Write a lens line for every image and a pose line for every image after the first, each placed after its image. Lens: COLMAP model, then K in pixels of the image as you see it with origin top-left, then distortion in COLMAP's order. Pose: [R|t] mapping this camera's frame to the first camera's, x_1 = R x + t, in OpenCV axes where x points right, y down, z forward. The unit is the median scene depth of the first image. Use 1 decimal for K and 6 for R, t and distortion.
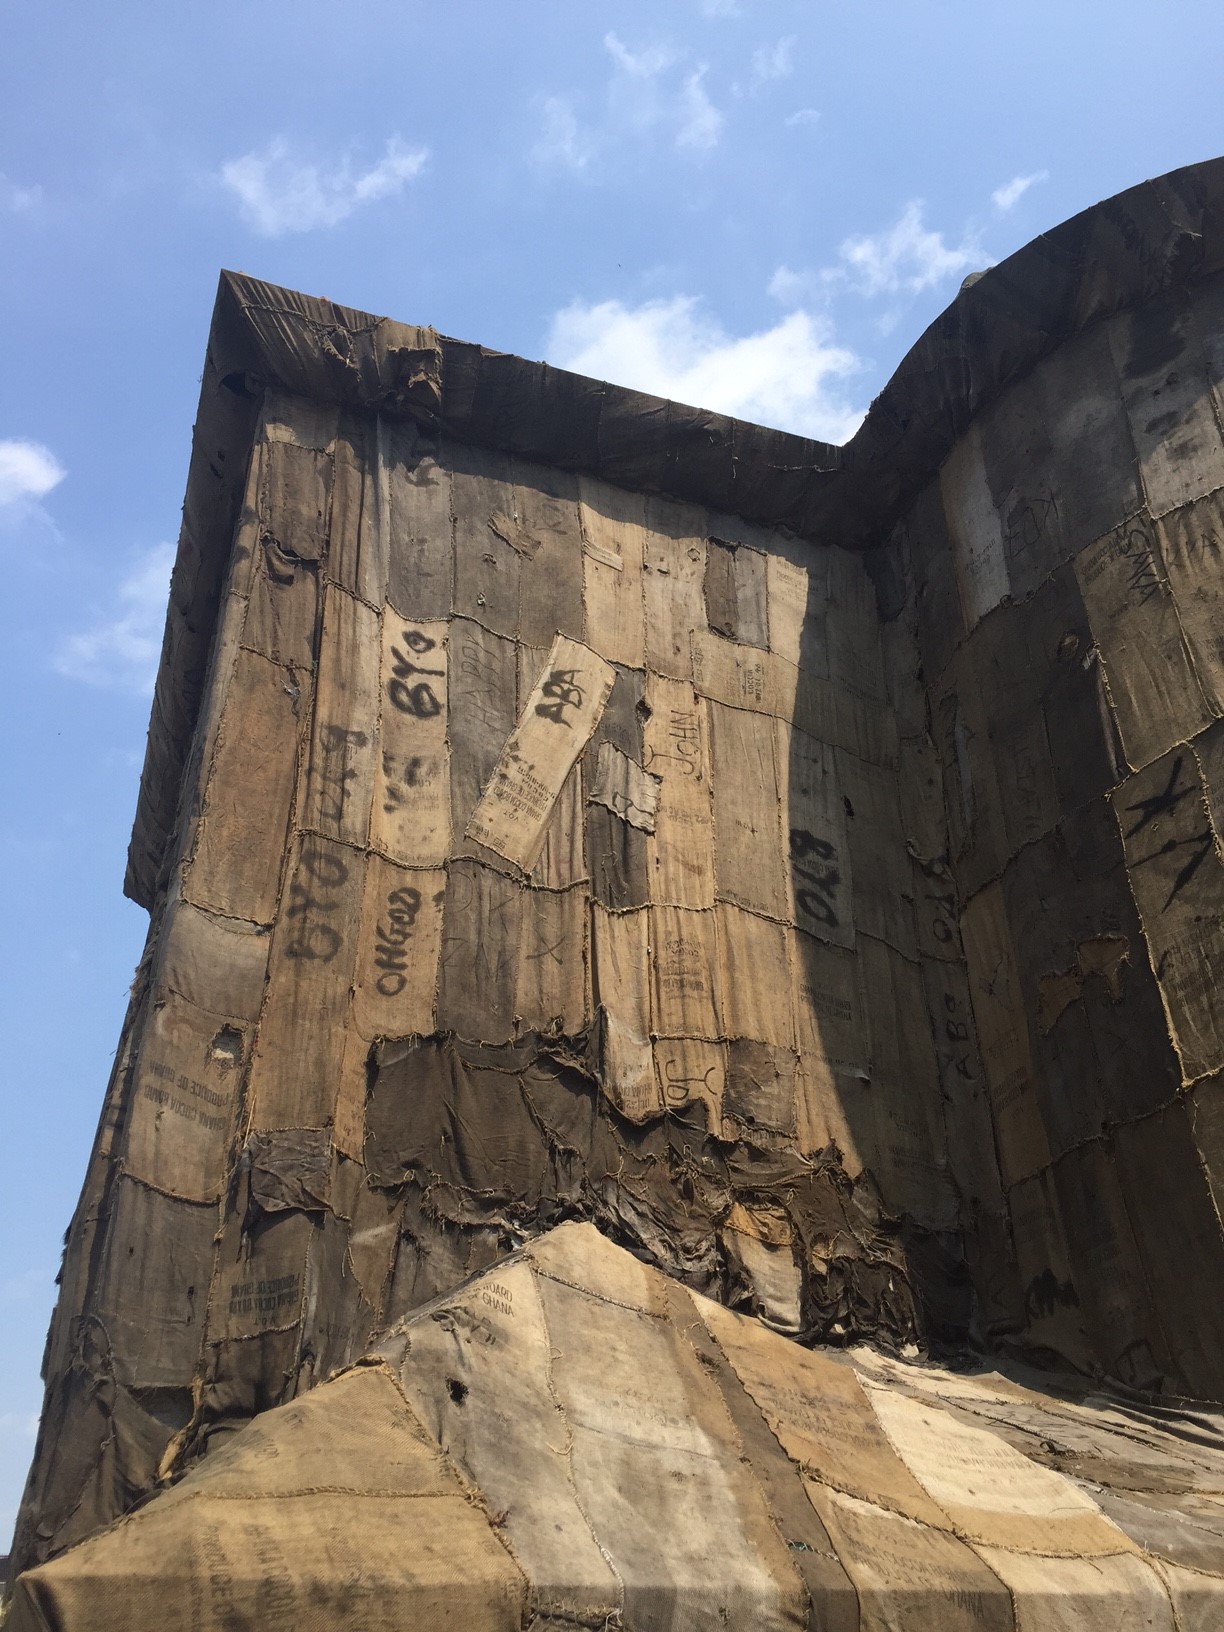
lens RADIAL K [[1386.9, 0, 612.0], [0, 1386.9, 816.0], [0, 0, 1]] dist [0.101867, -0.151657]
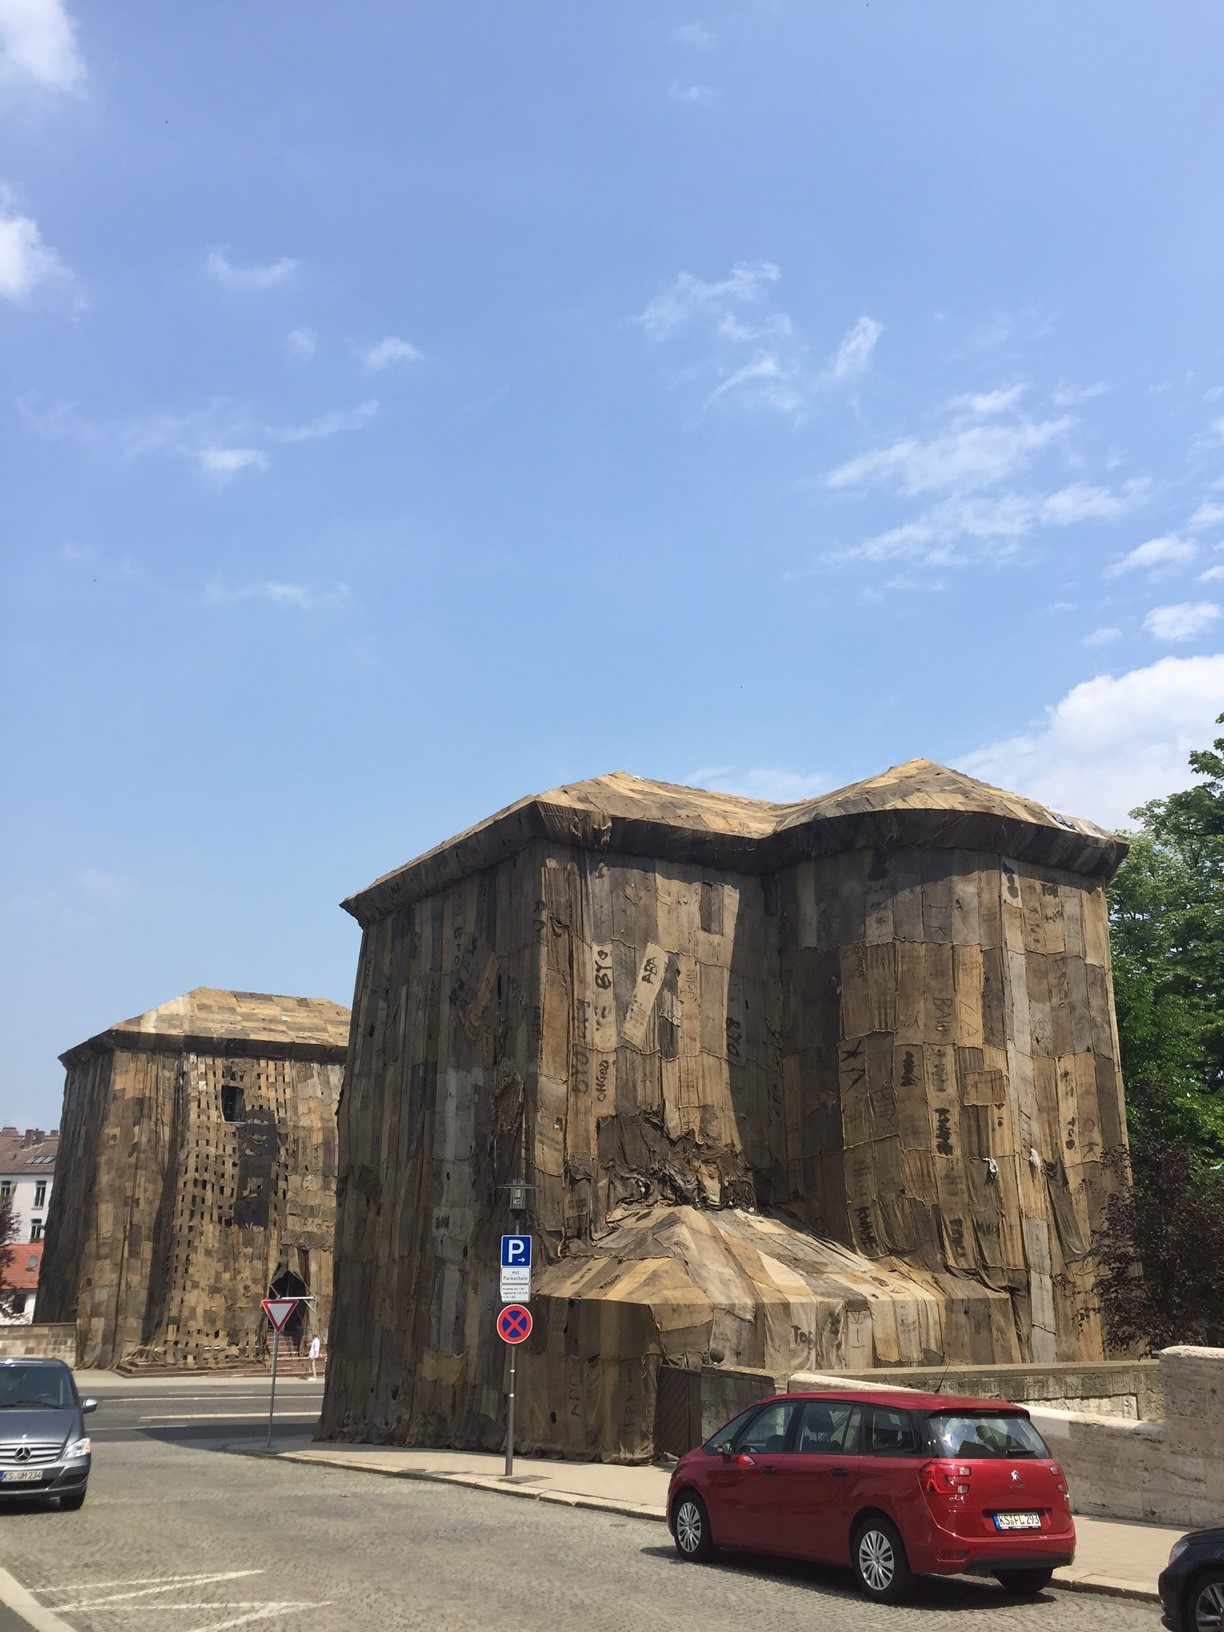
lens RADIAL K [[1386.9, 0, 612.0], [0, 1386.9, 816.0], [0, 0, 1]] dist [0.101867, -0.151657]
pose [[0.982713, 0.067750, 0.172296, -0.631246], [-0.109535, 0.963045, 0.246061, -1.096040], [-0.149259, -0.260679, 0.953818, -1.558105]]
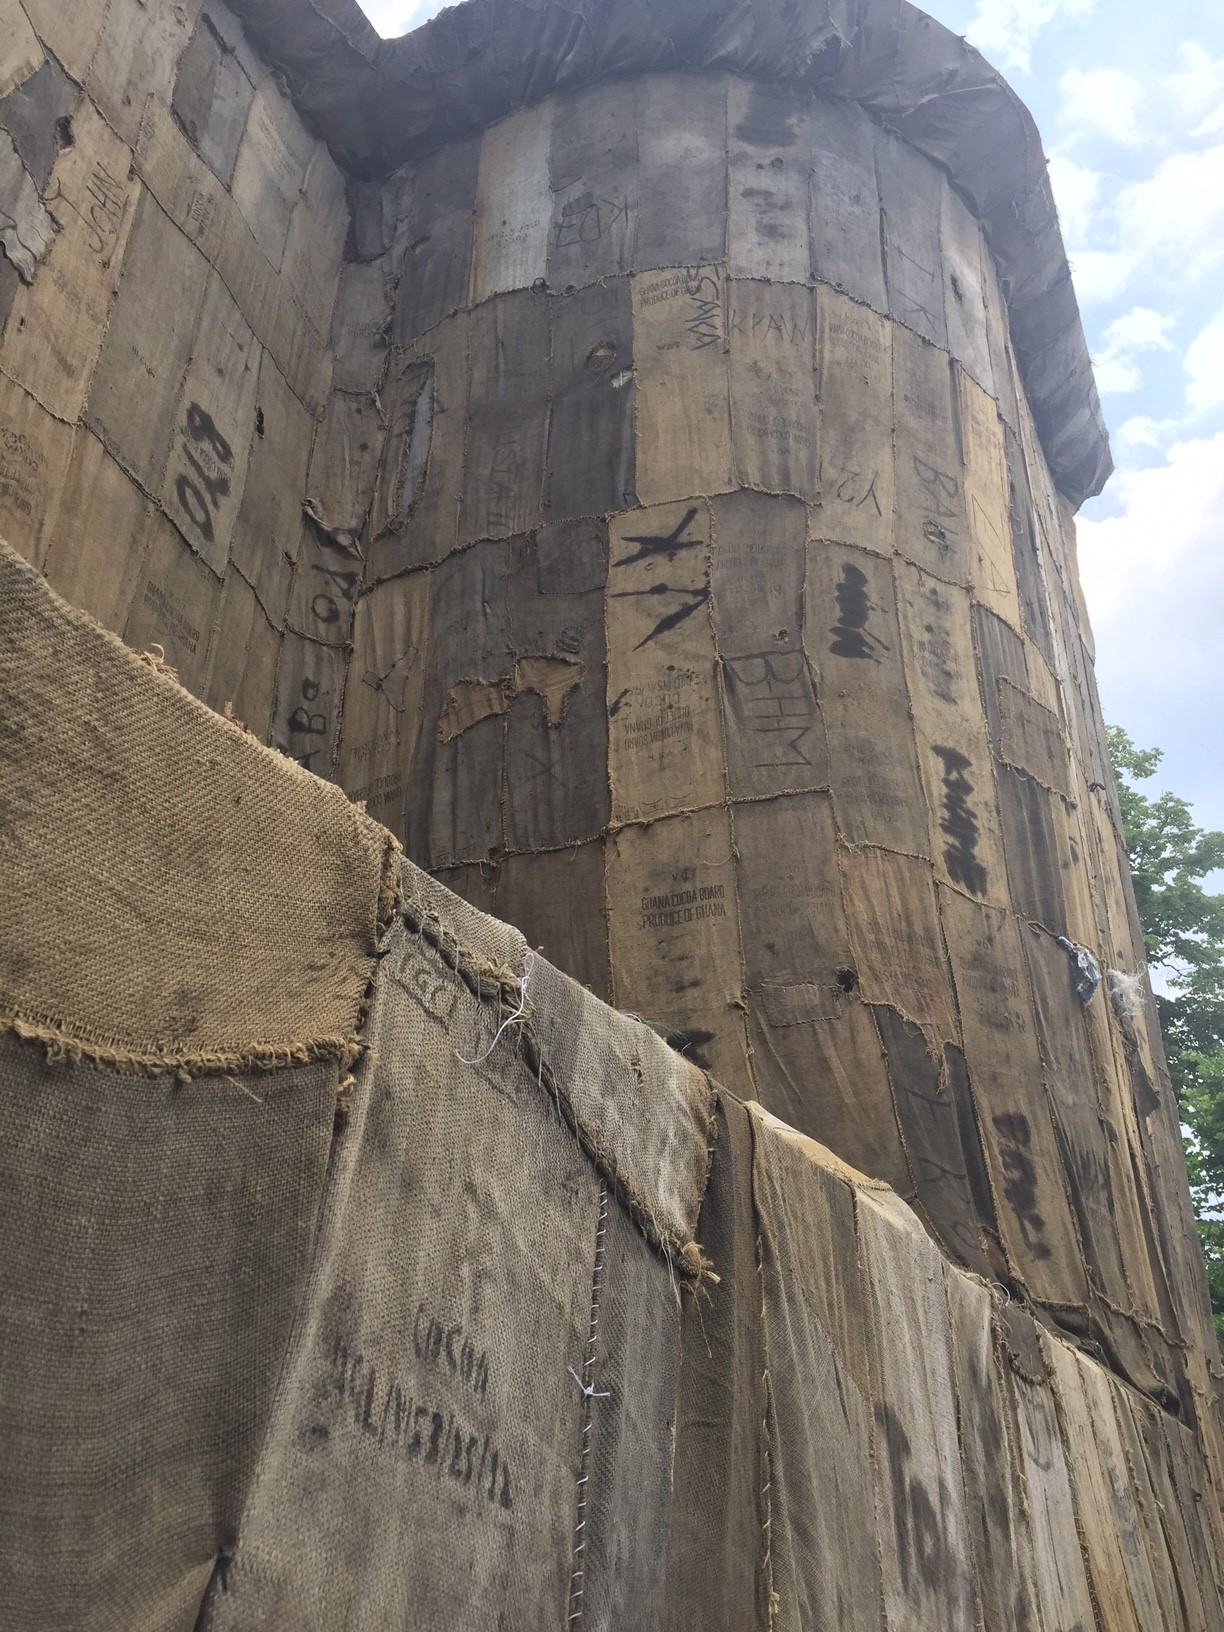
lens RADIAL K [[1386.9, 0, 612.0], [0, 1386.9, 816.0], [0, 0, 1]] dist [0.101867, -0.151657]
pose [[0.722674, 0.347058, 0.597740, -0.088840], [-0.375166, 0.923280, -0.082492, 0.210242], [-0.580511, -0.164637, 0.797434, 0.258865]]
